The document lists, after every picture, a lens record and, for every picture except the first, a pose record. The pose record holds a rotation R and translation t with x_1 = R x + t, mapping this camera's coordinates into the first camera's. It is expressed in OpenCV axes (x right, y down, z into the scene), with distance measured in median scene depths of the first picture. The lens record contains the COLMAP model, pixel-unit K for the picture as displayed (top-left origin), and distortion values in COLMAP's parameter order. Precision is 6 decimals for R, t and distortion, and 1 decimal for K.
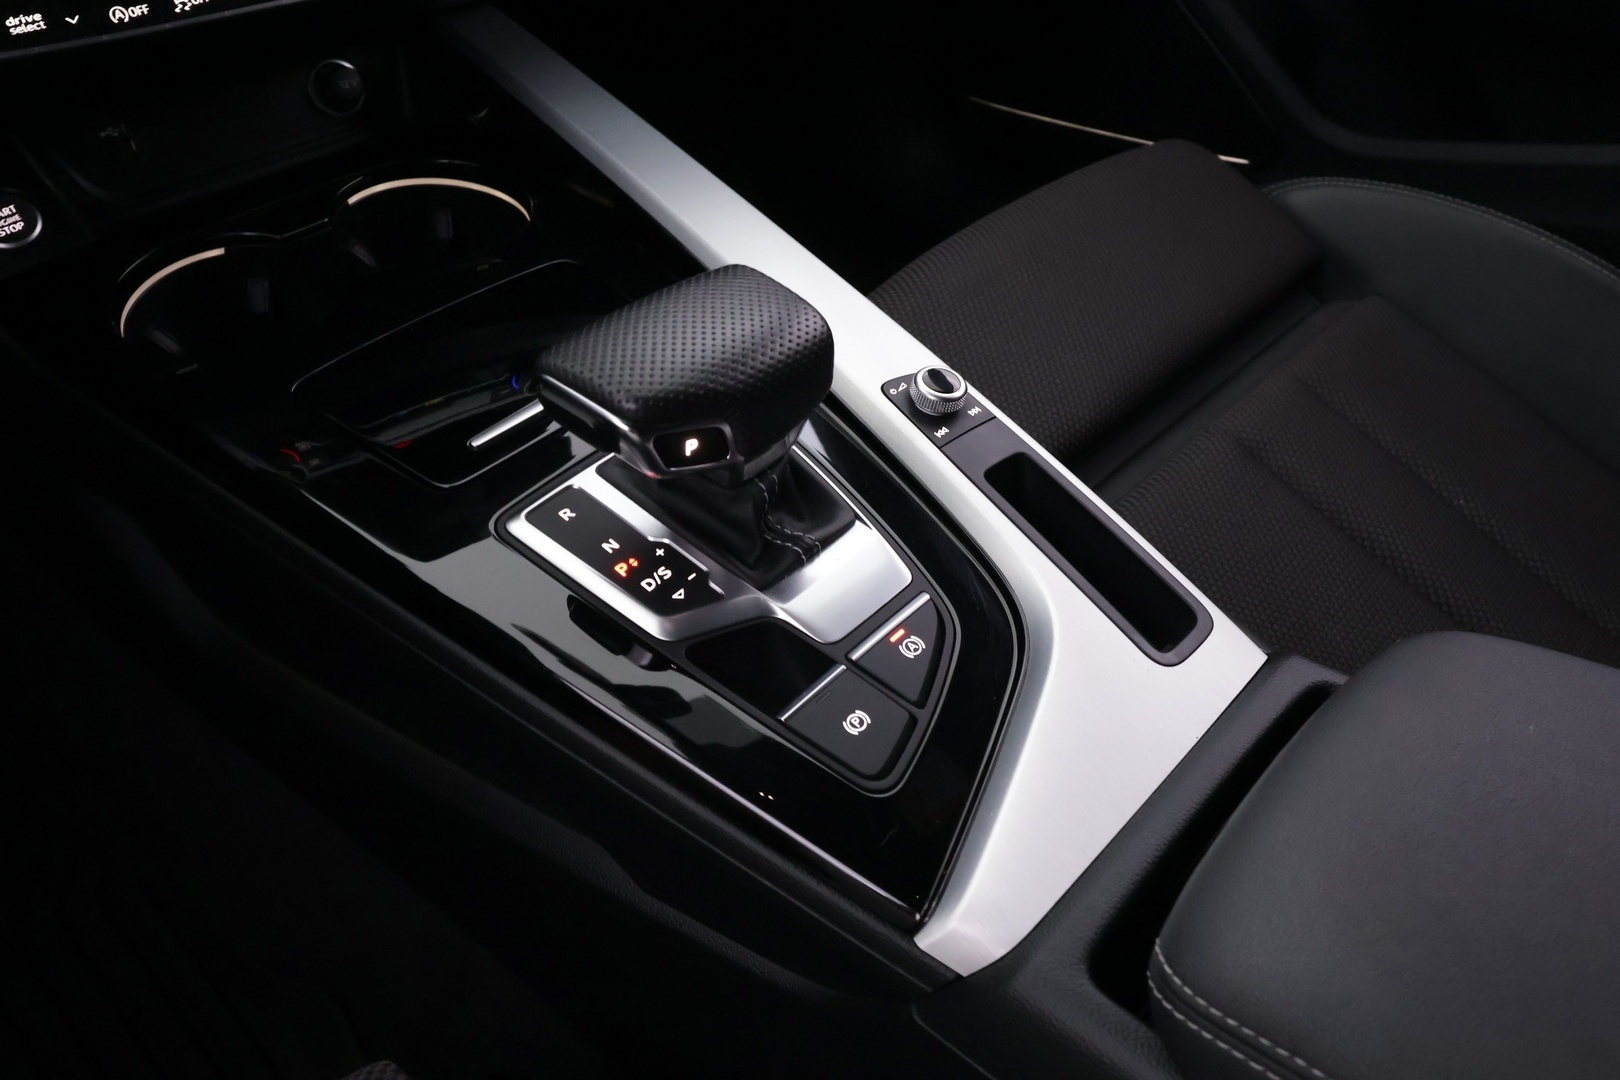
lens RADIAL K [[1267.0, 0, 812.0], [0, 1267.0, 538.7], [0, 0, 1]] dist [-0.003284, 0.005057]
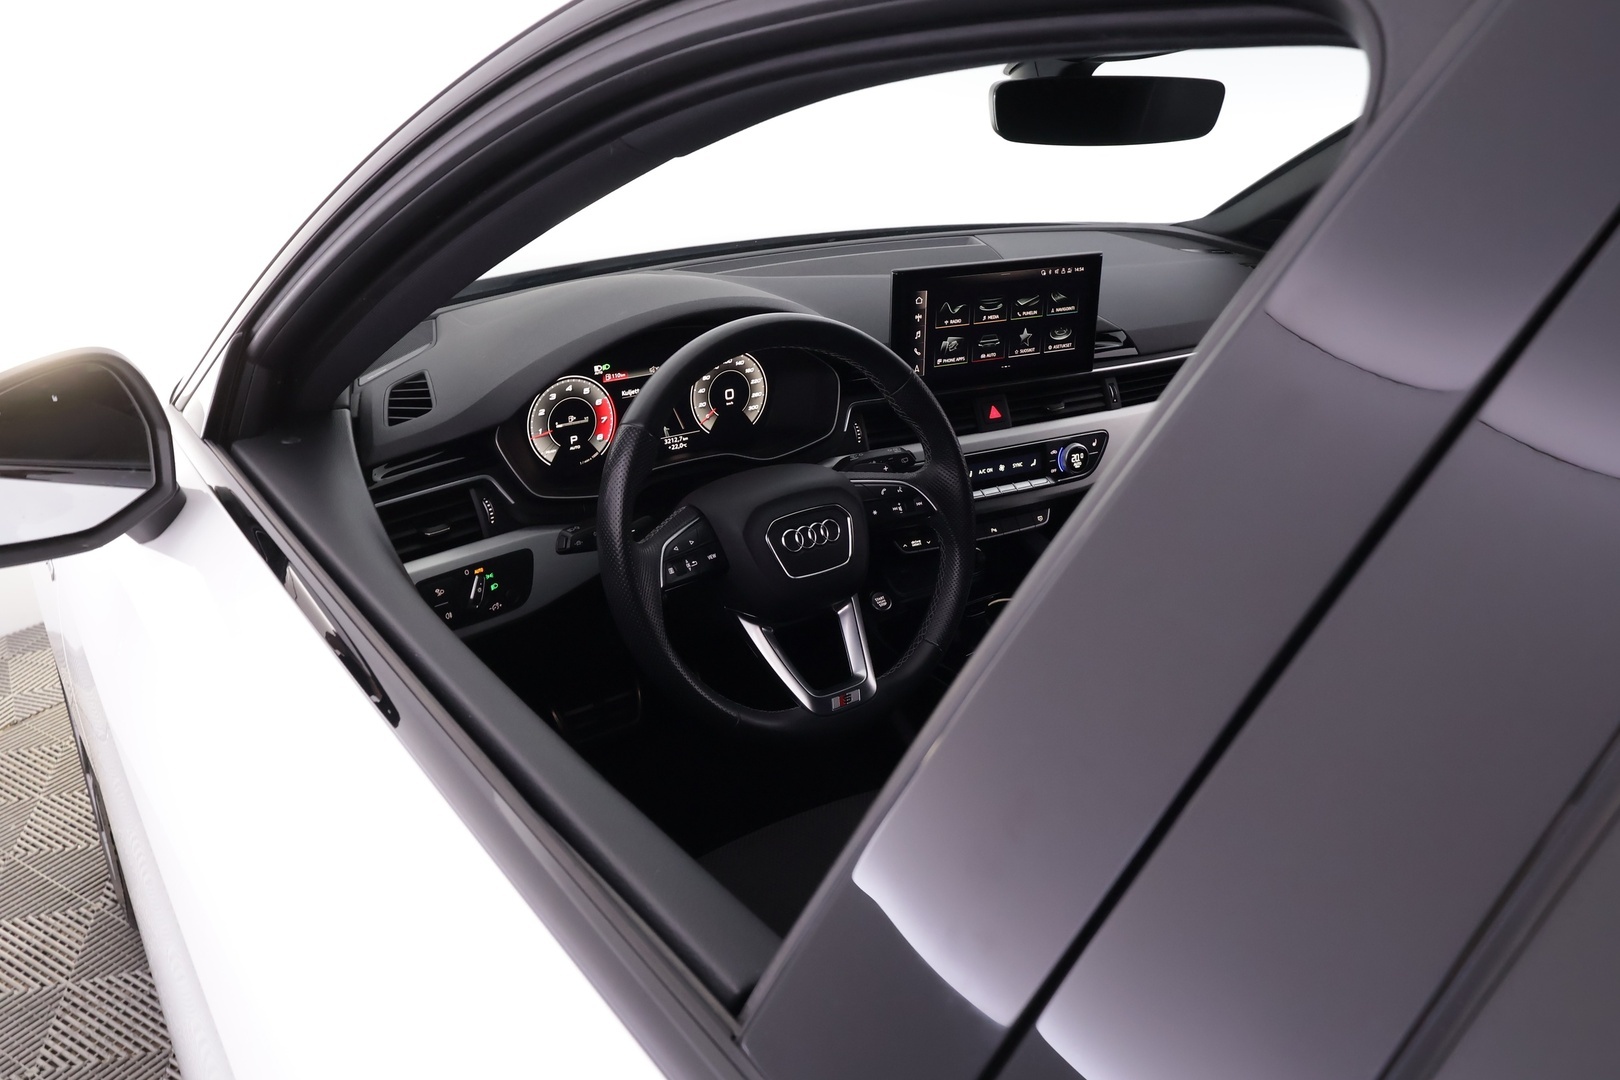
lens RADIAL K [[1267.0, 0, 805.6], [0, 1267.0, 533.1], [0, 0, 1]] dist [-0.003284, 0.005057]
pose [[0.970345, 0.101111, -0.219563, -0.198766], [-0.158394, 0.952101, -0.261563, 0.404386], [0.182599, 0.288583, 0.939882, -1.881559]]
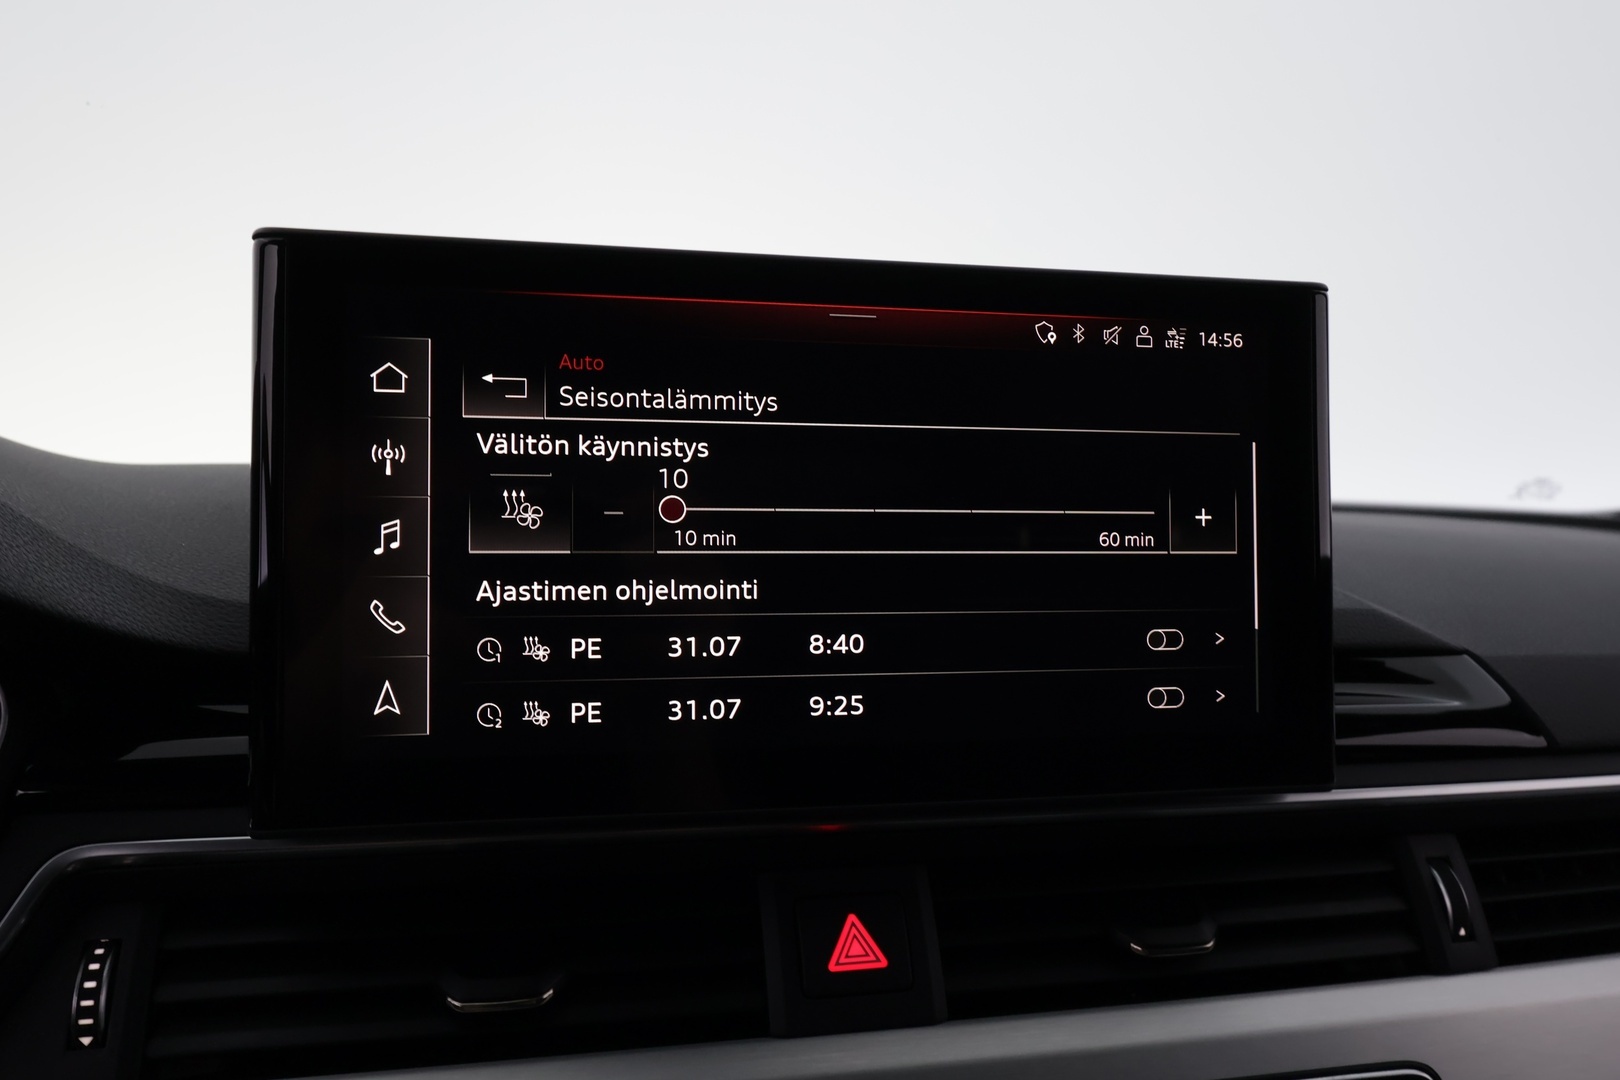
lens RADIAL K [[1267.0, 0, 813.6], [0, 1267.0, 540.9], [0, 0, 1]] dist [-0.003284, 0.005057]
pose [[0.873666, -0.004935, -0.486502, -0.147988], [-0.302178, 0.778193, -0.550549, -0.497267], [0.381309, 0.628006, 0.678389, 0.300550]]
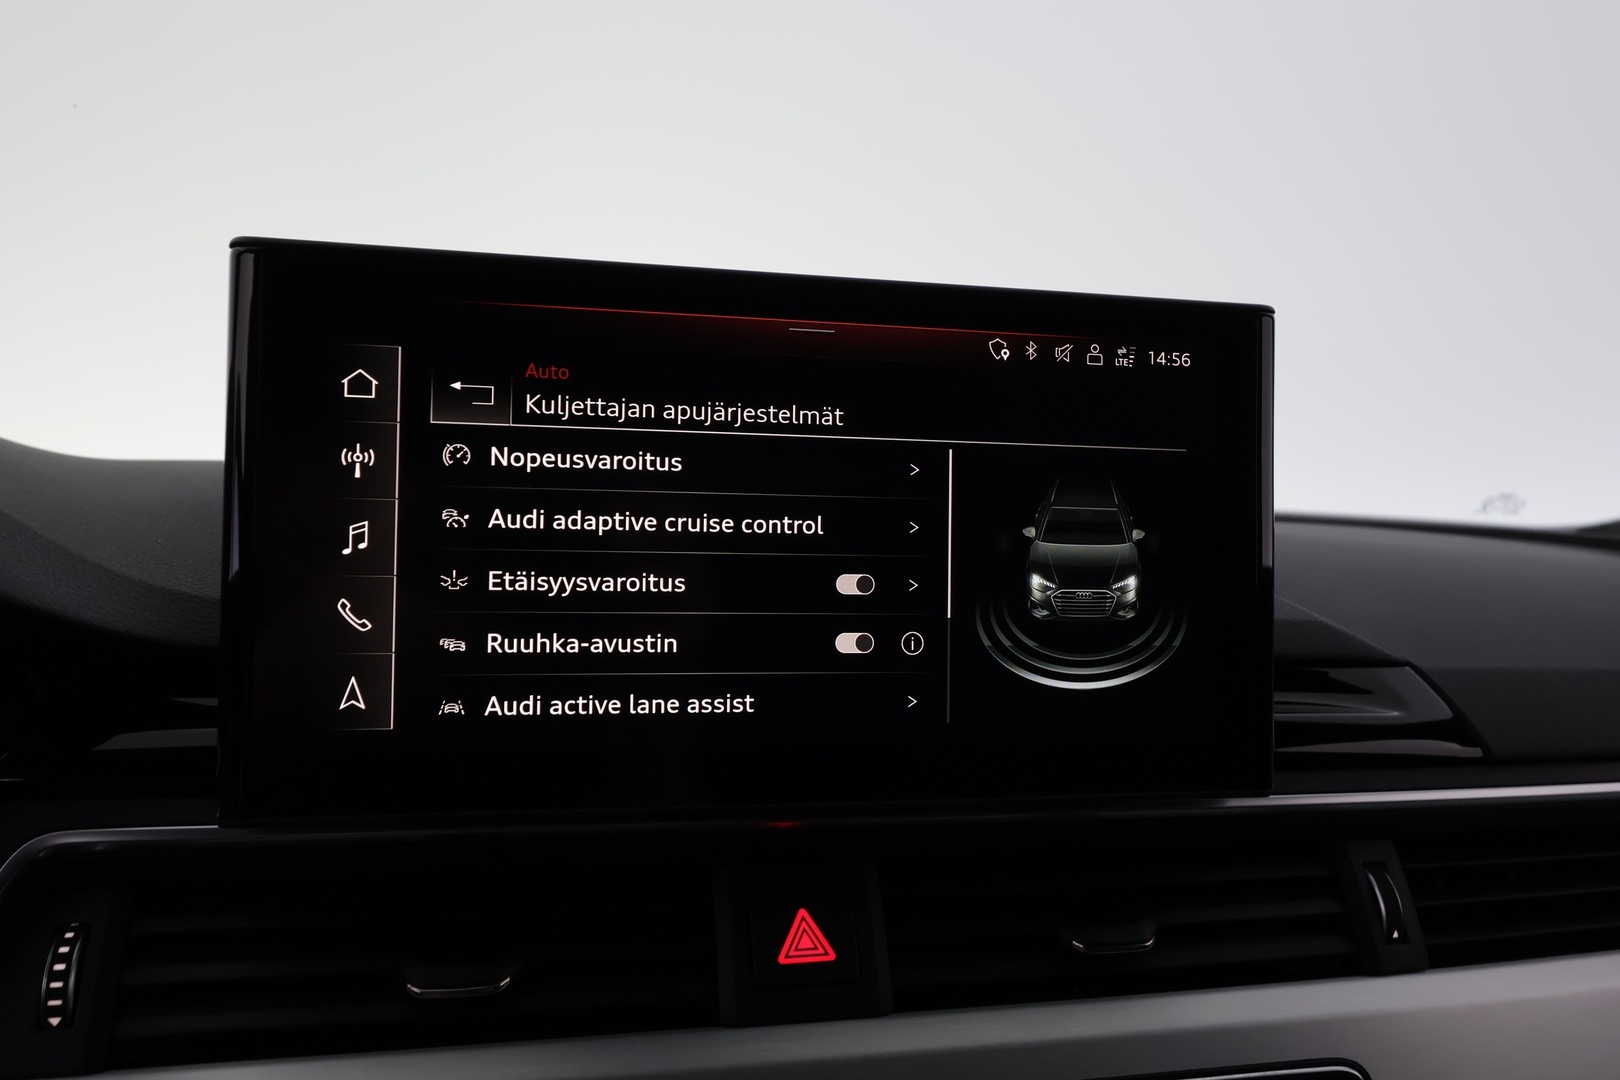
lens RADIAL K [[1267.0, 0, 814.7], [0, 1267.0, 540.8], [0, 0, 1]] dist [-0.003284, 0.005057]
pose [[0.877754, 0.008541, -0.479035, -0.121964], [-0.309621, 0.773125, -0.553546, -0.493048], [0.365626, 0.634197, 0.681258, 0.290050]]
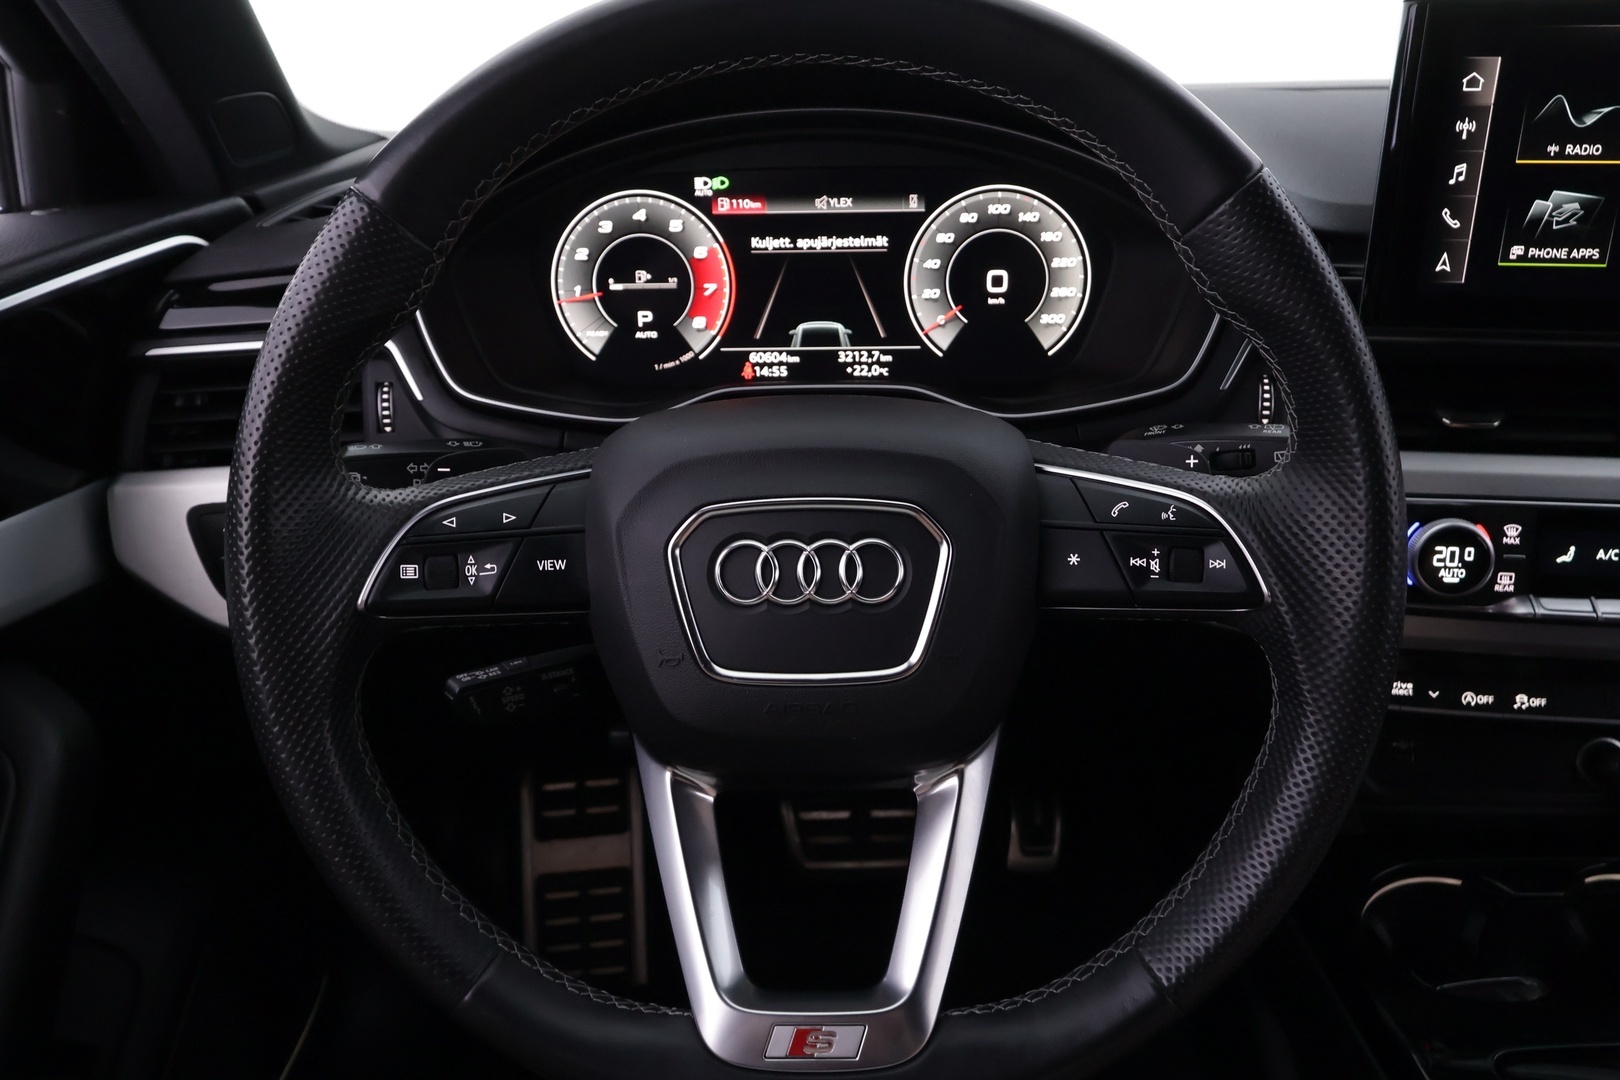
lens RADIAL K [[1267.0, 0, 811.7], [0, 1267.0, 538.1], [0, 0, 1]] dist [-0.003284, 0.005057]
pose [[0.643642, 0.265781, -0.717694, -0.100981], [-0.470339, 0.877141, -0.096981, -0.120279], [0.603743, 0.399980, 0.689572, -0.339730]]
